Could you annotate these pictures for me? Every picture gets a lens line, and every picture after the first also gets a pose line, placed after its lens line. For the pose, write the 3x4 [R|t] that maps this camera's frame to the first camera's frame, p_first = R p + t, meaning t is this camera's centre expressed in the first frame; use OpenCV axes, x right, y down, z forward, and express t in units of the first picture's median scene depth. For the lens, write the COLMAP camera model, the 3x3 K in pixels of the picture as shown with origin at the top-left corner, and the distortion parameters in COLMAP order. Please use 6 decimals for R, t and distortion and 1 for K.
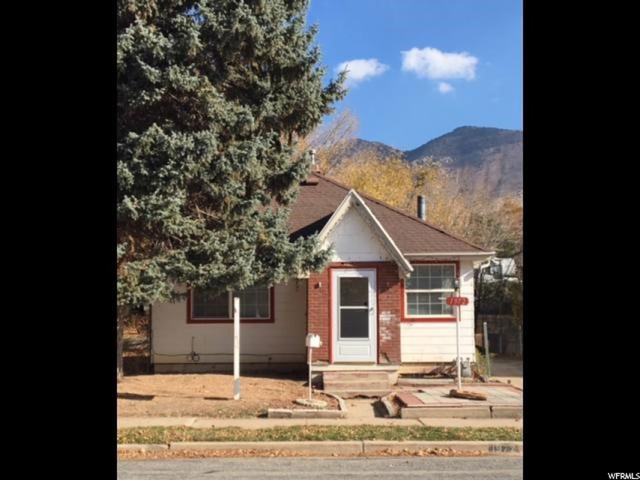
lens RADIAL K [[1018.6, 0, 320.1], [0, 1018.6, 243.6], [0, 0, 1]] dist [0.109447, 0.000000]
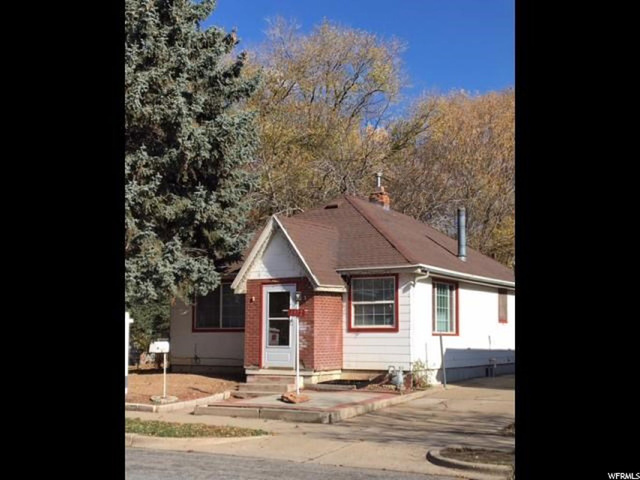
lens RADIAL K [[1018.6, 0, 320.1], [0, 1018.6, 233.6], [0, 0, 1]] dist [0.109447, 0.000000]
pose [[0.811561, -0.050109, -0.582116, 0.793232], [0.039061, 0.998740, -0.031515, 0.006589], [0.582961, 0.002838, 0.812495, 0.120382]]
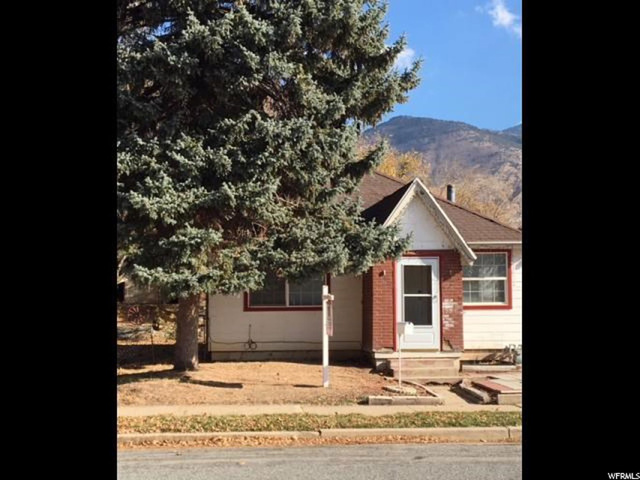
lens RADIAL K [[1018.6, 0, 321.8], [0, 1018.6, 243.8], [0, 0, 1]] dist [0.109447, 0.000000]
pose [[0.995845, 0.004595, 0.090952, -0.166663], [-0.005702, 0.999913, 0.011912, 0.000292], [-0.090889, -0.012381, 0.995784, 0.003953]]
